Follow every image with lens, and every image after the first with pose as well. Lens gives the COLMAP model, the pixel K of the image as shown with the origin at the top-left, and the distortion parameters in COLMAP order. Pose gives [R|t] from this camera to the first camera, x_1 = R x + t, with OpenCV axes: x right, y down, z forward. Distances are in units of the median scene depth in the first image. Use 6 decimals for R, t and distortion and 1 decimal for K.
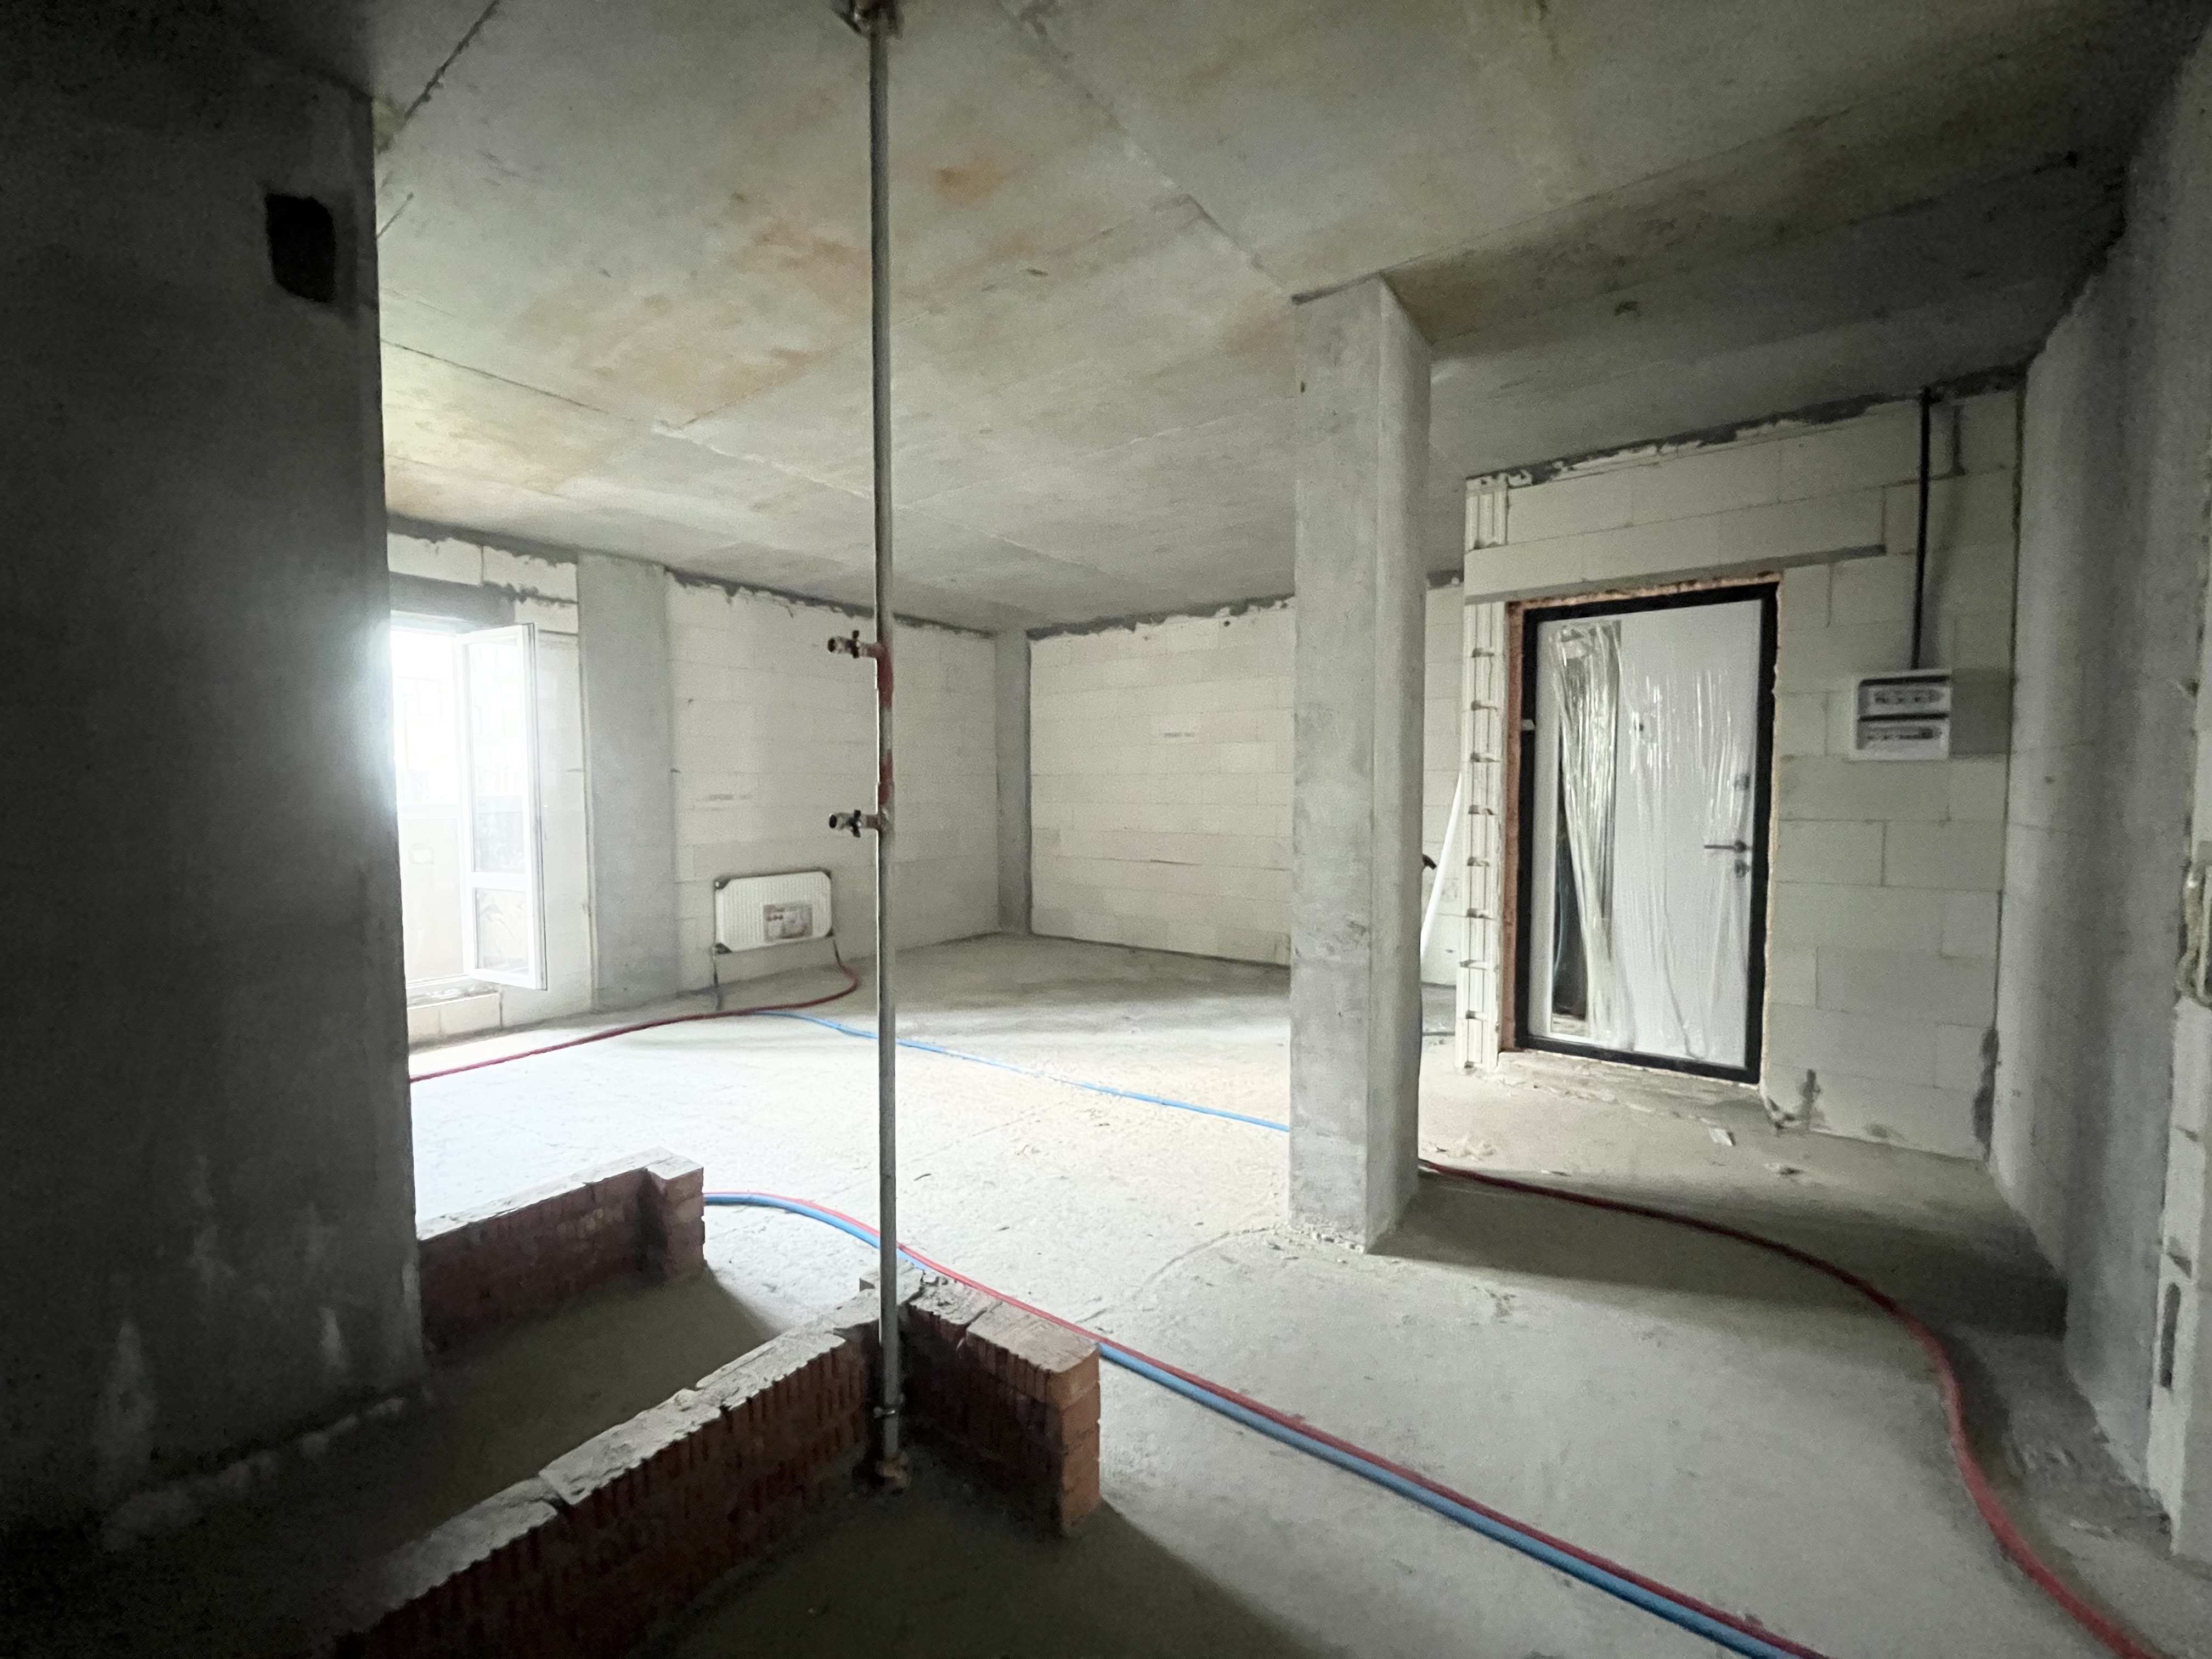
lens RADIAL K [[894.3, 0, 1099.6], [0, 894.3, 833.2], [0, 0, 1]] dist [-0.003329, 0.000243]
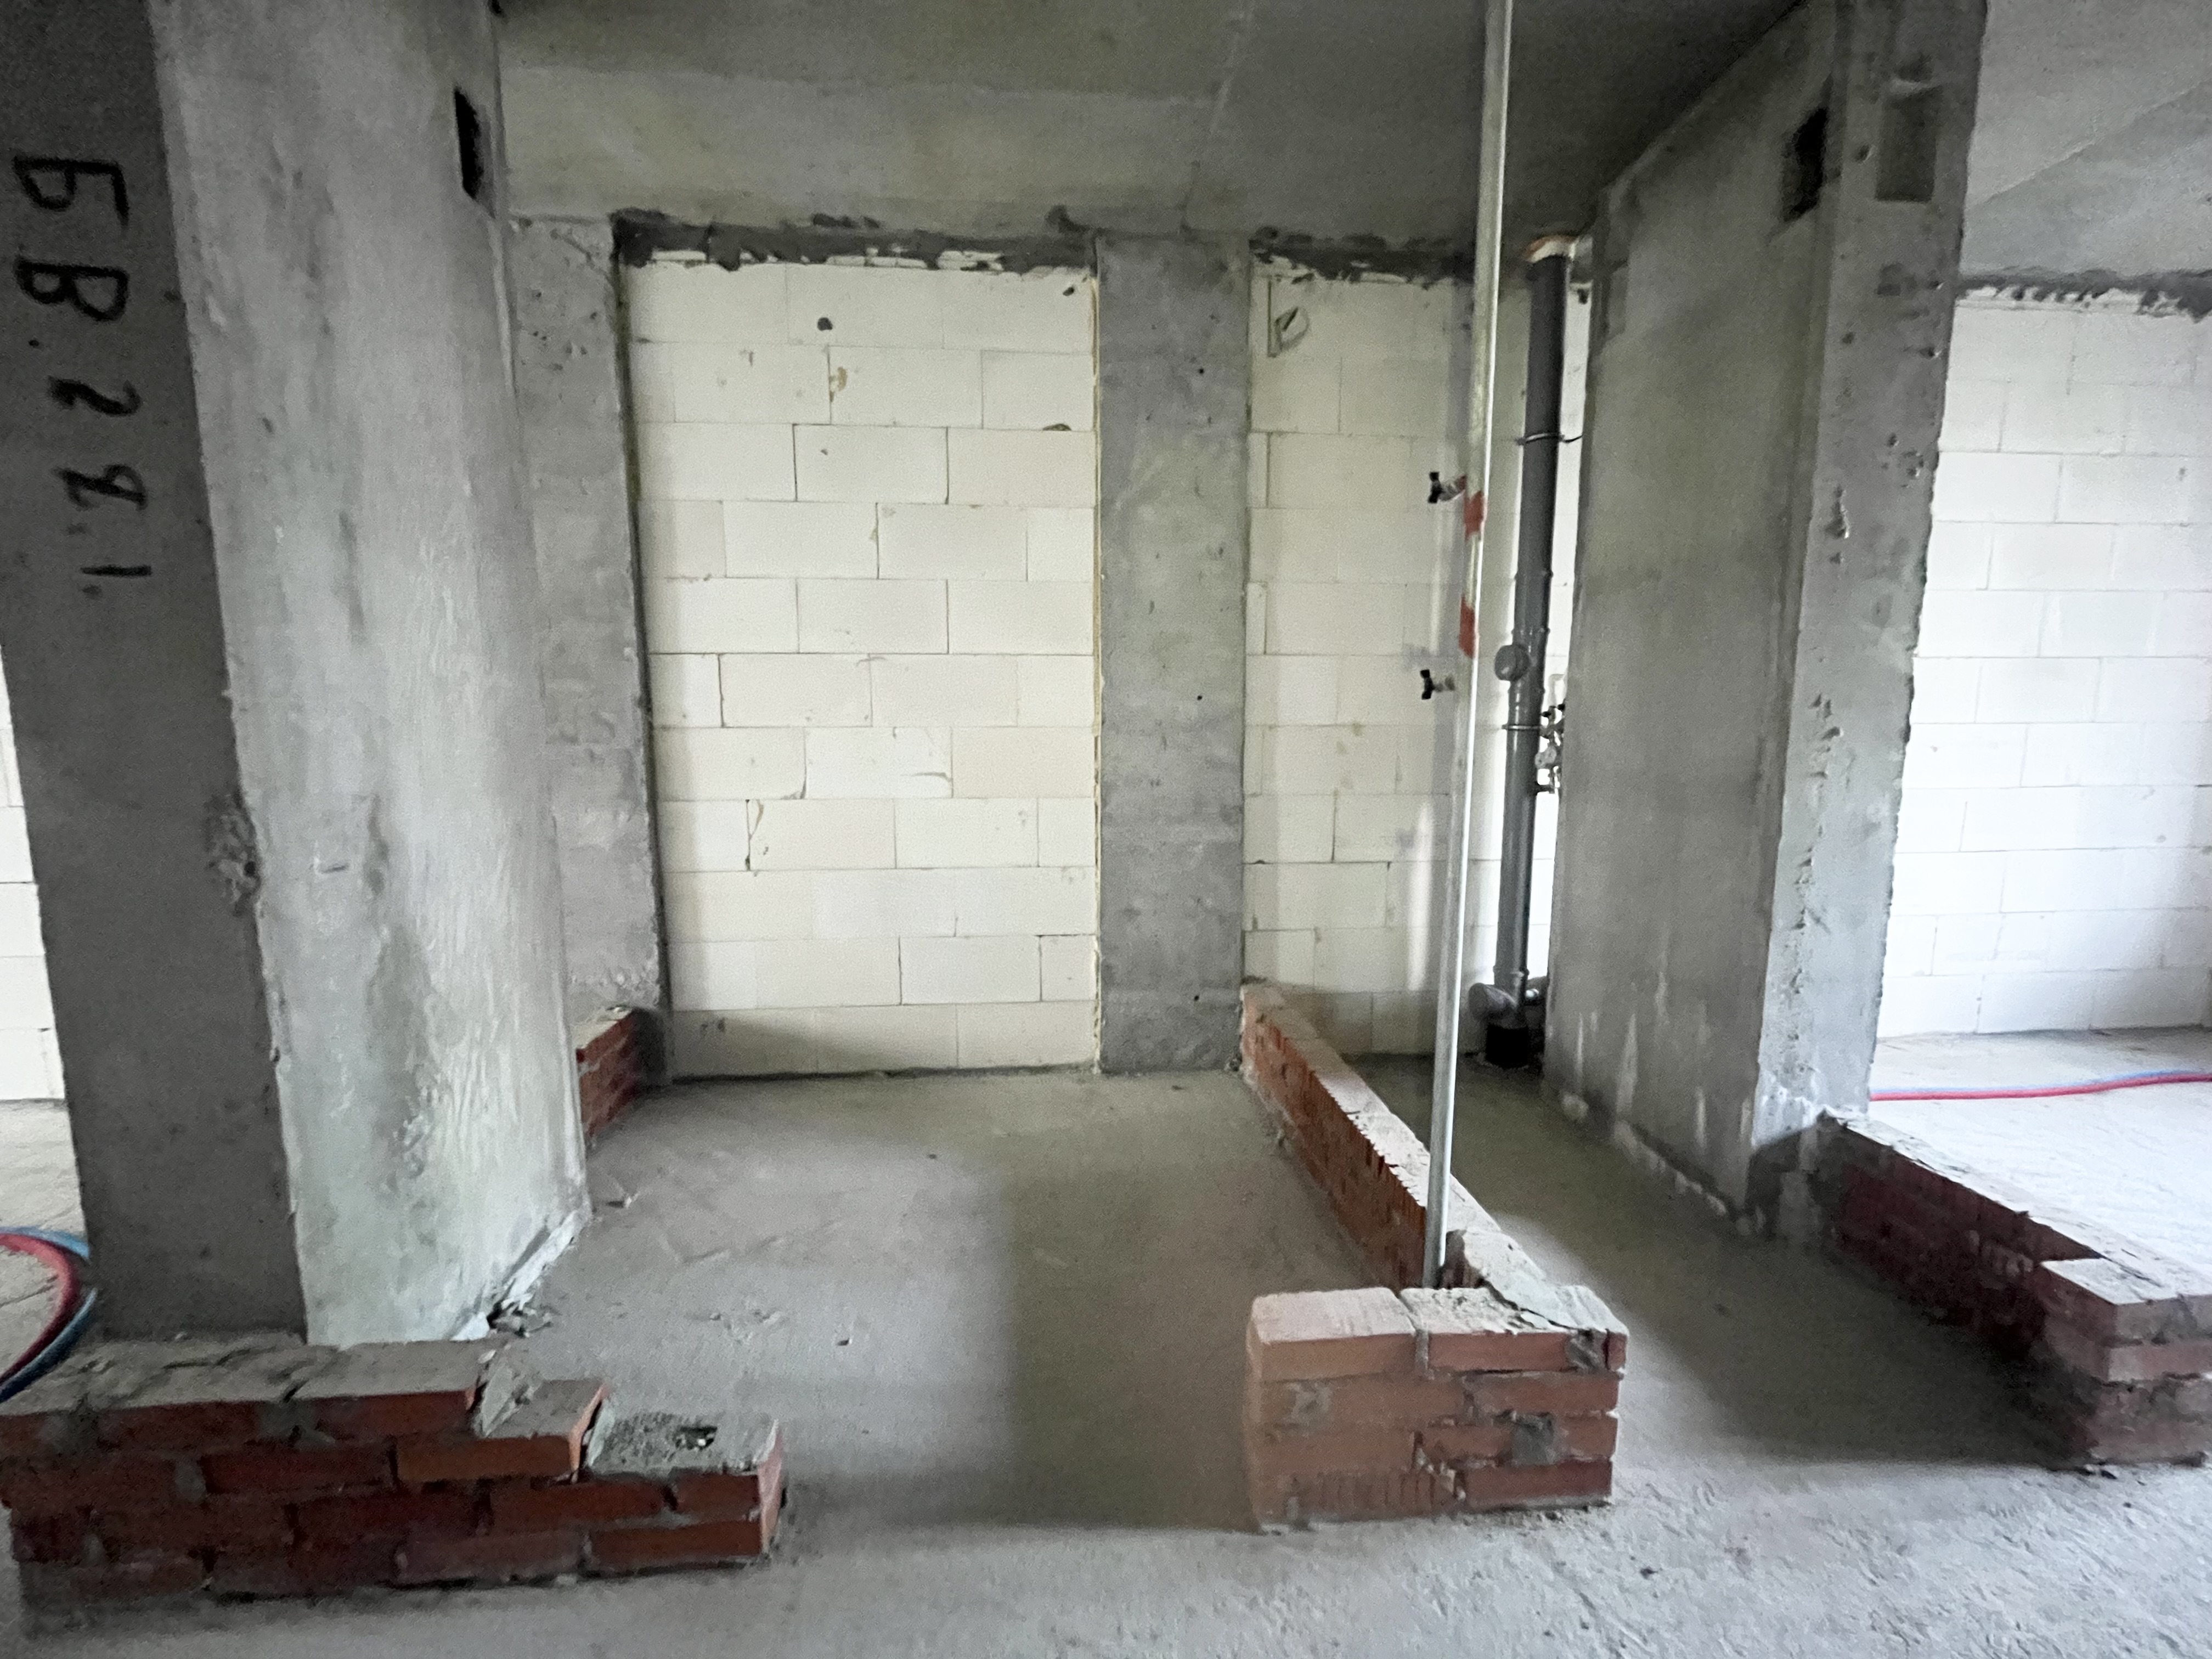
lens RADIAL K [[894.3, 0, 1097.3], [0, 894.3, 833.5], [0, 0, 1]] dist [-0.003329, 0.000243]
pose [[-0.753812, 0.088756, -0.651068, 0.243610], [-0.025760, 0.986082, 0.164251, -0.000513], [0.656585, 0.140586, -0.741034, 0.590721]]
